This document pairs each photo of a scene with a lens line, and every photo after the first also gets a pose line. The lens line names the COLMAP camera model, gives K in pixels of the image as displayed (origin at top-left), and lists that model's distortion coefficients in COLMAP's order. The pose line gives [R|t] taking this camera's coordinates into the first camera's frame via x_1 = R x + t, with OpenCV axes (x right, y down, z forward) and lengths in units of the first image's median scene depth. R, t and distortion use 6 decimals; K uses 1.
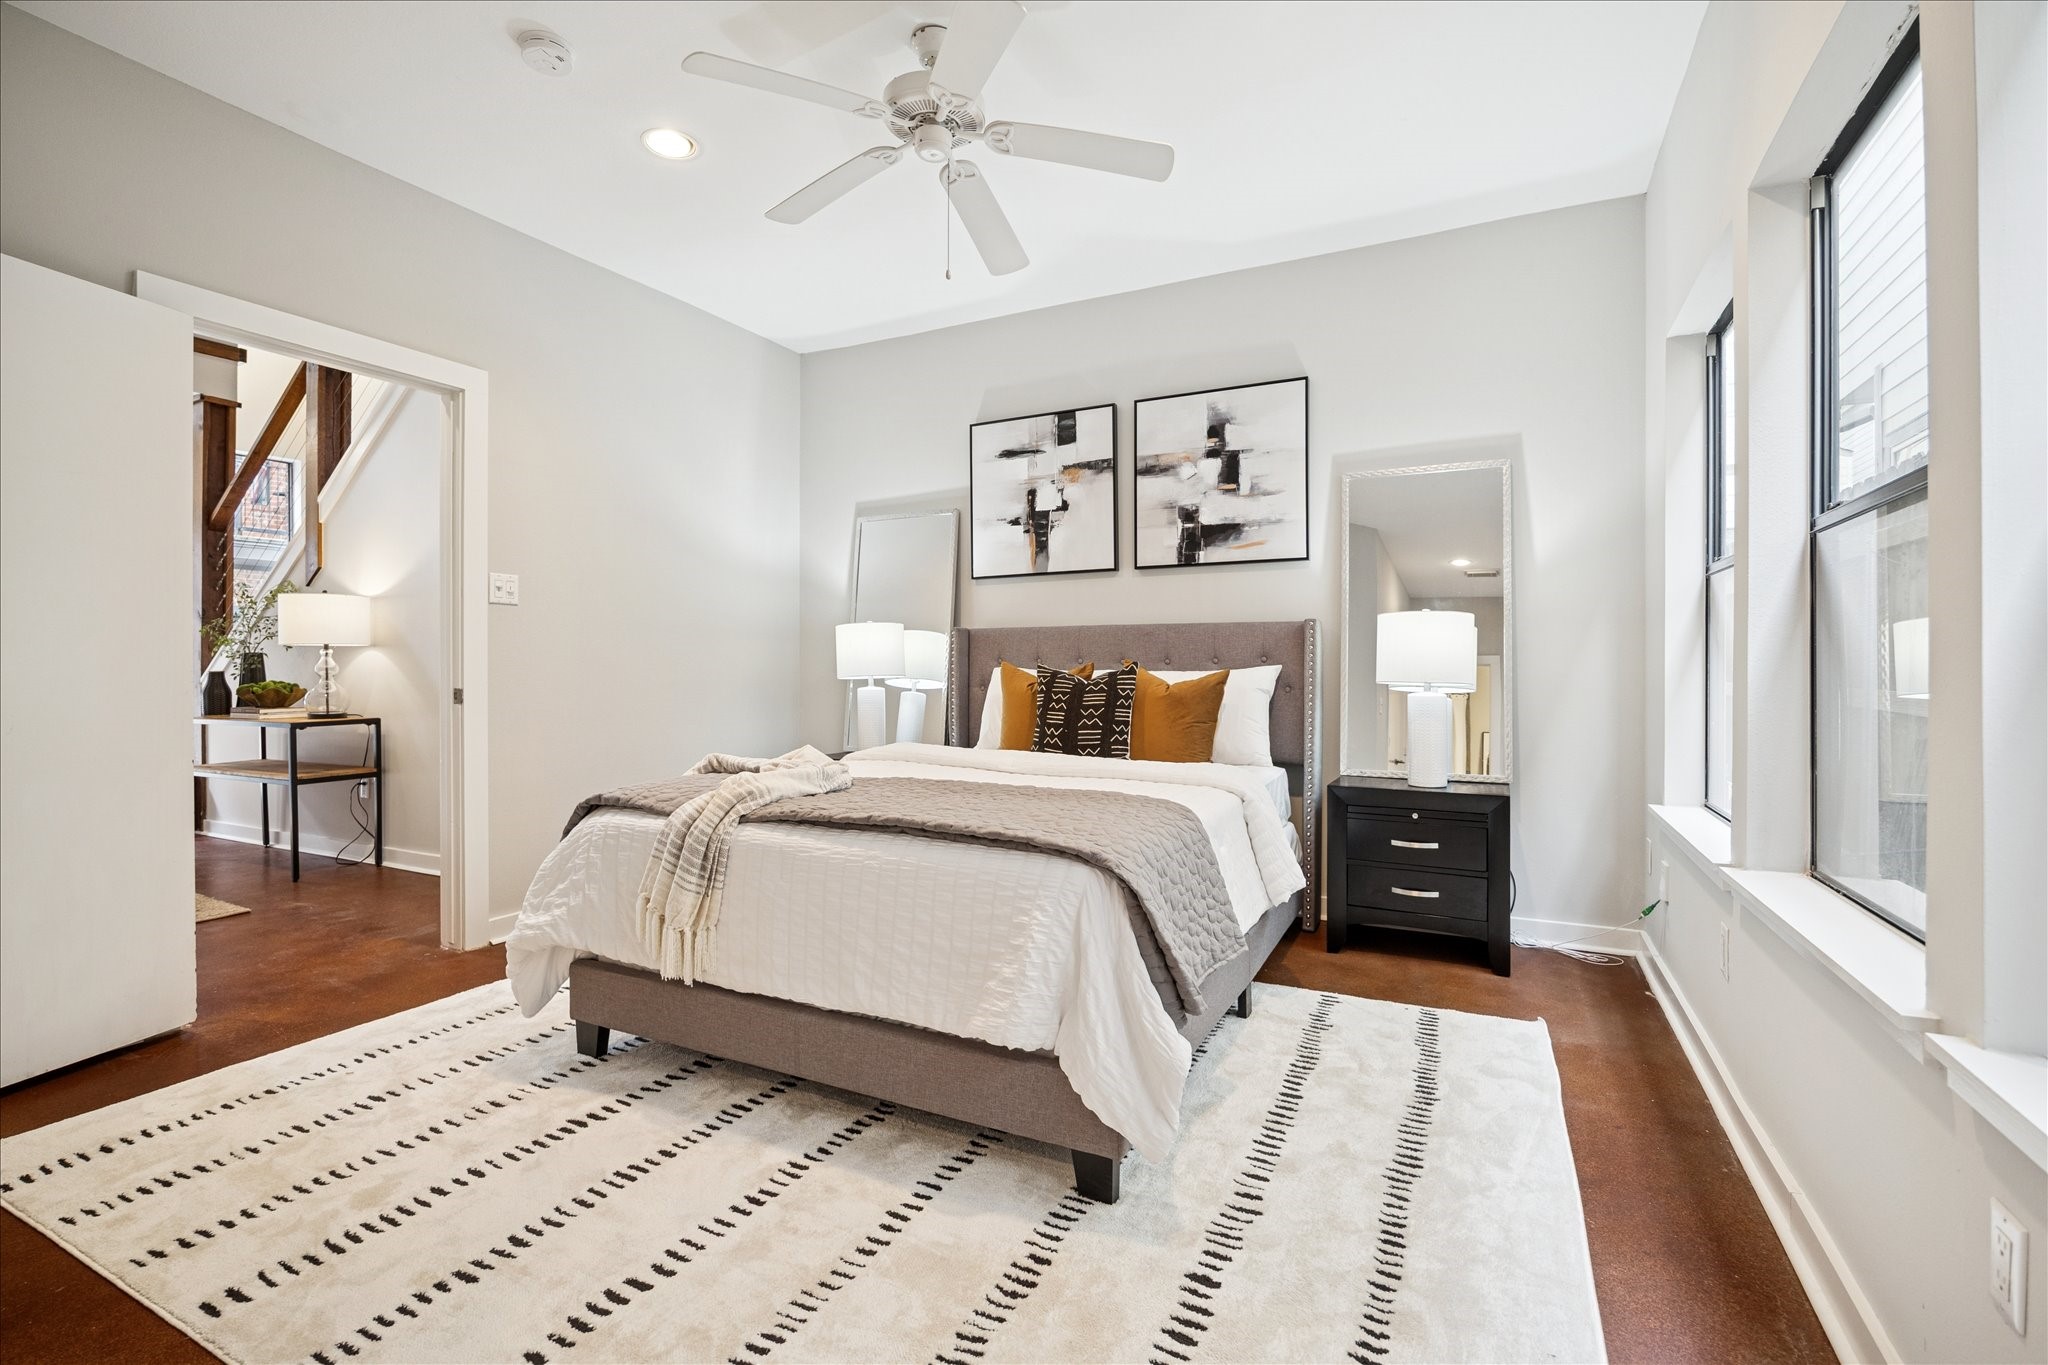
lens RADIAL K [[928.5, 0, 1013.8], [0, 928.5, 671.7], [0, 0, 1]] dist [-0.020817, -0.000522]
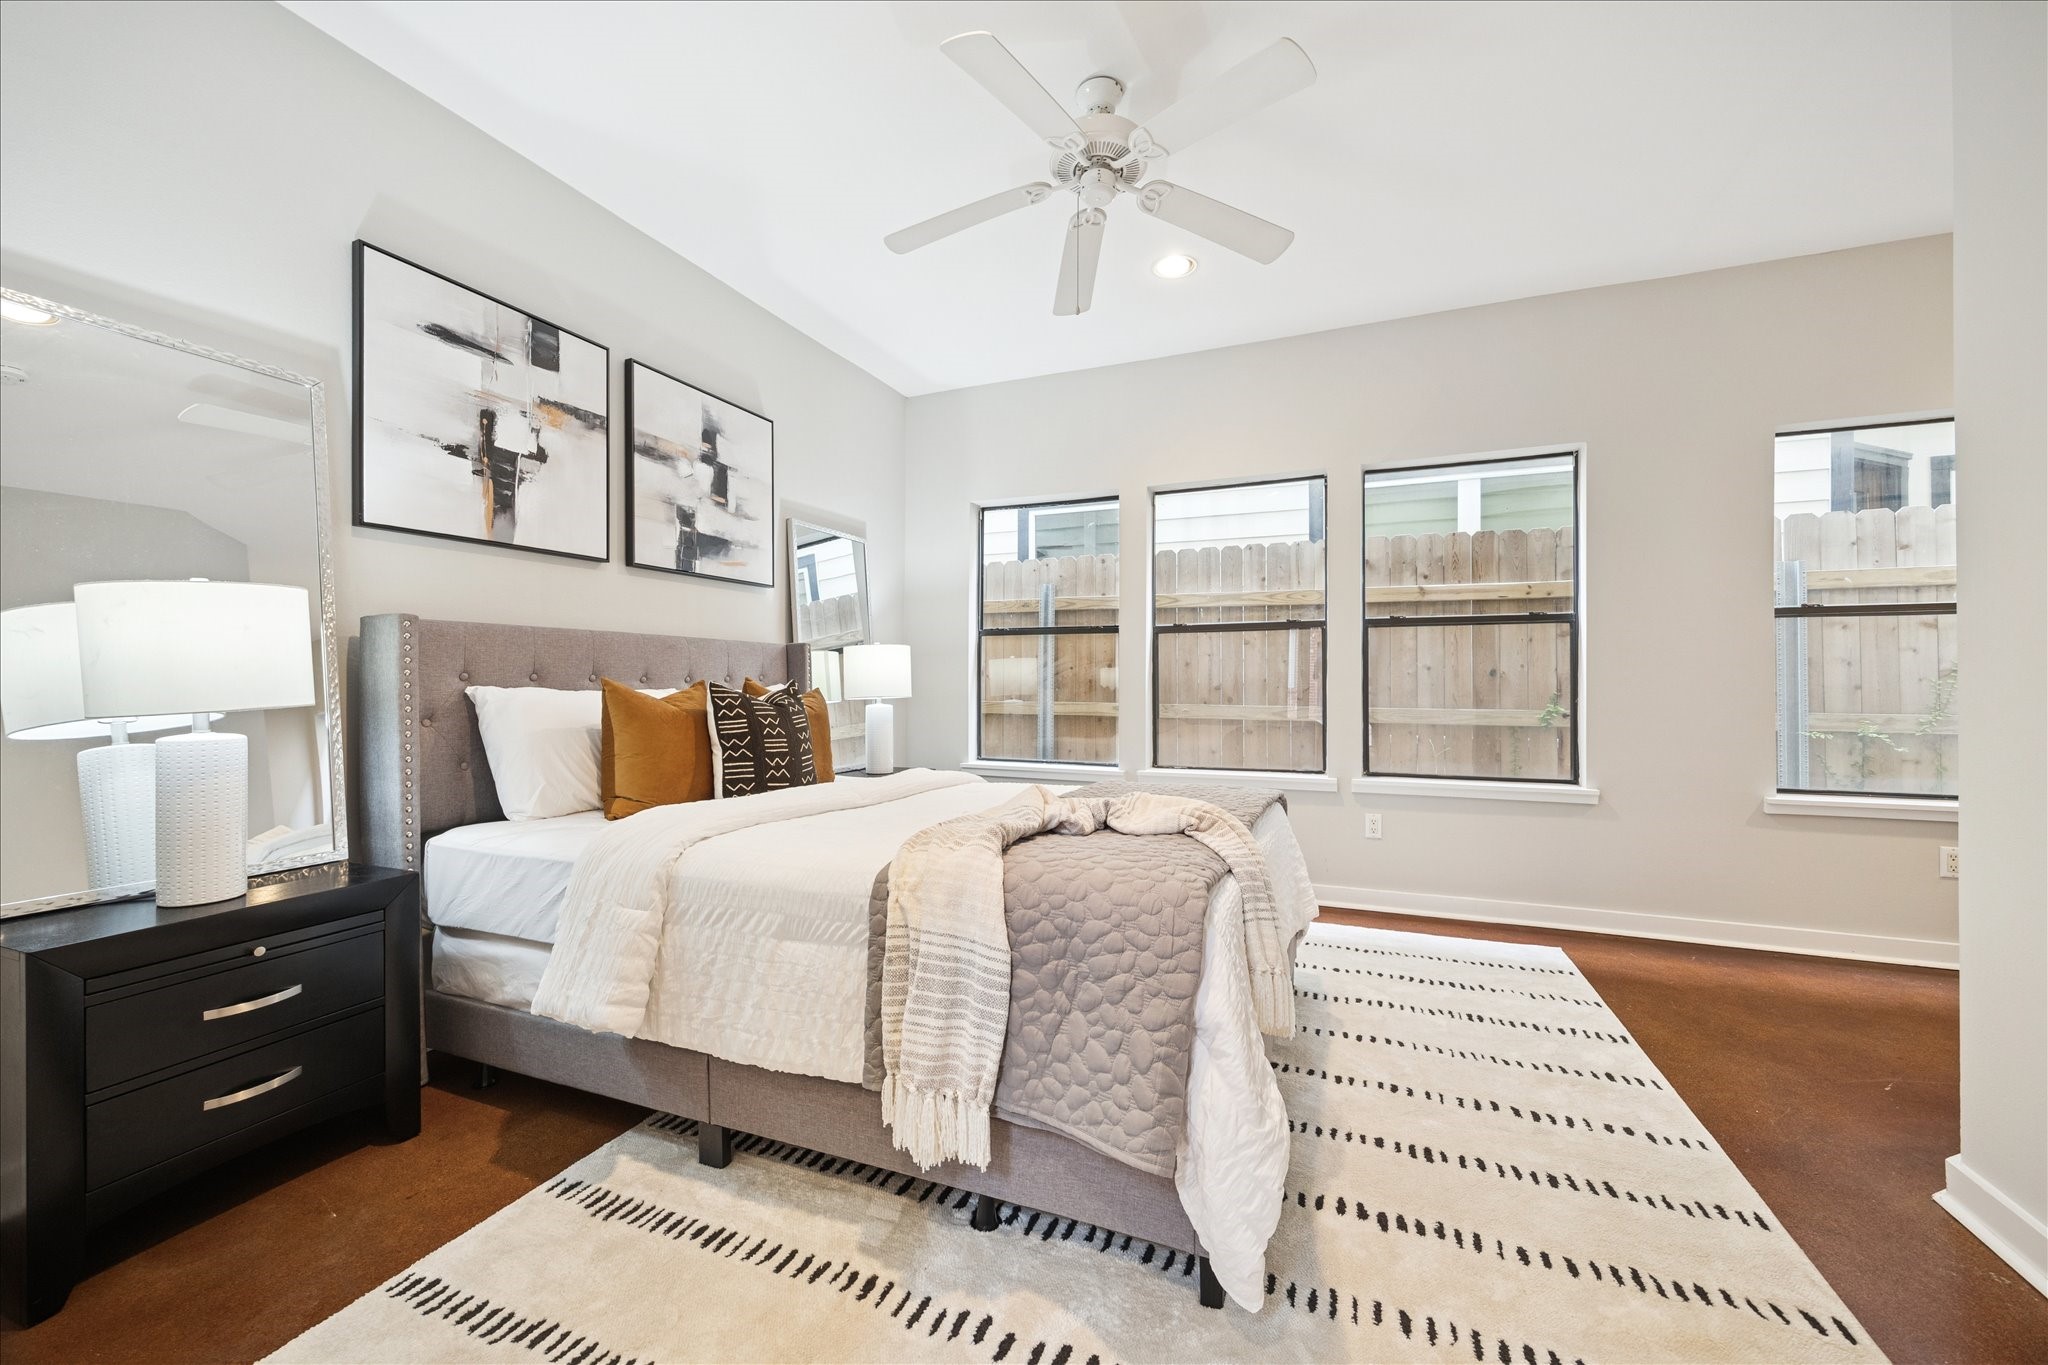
lens RADIAL K [[817.5, 0, 1017.5], [0, 817.5, 689.3], [0, 0, 1]] dist [-0.002716, 0.000110]
pose [[-0.095618, -0.009424, 0.995374, -0.630333], [0.000168, 0.999955, 0.009483, -0.008245], [-0.995418, 0.001074, -0.095612, 0.743245]]
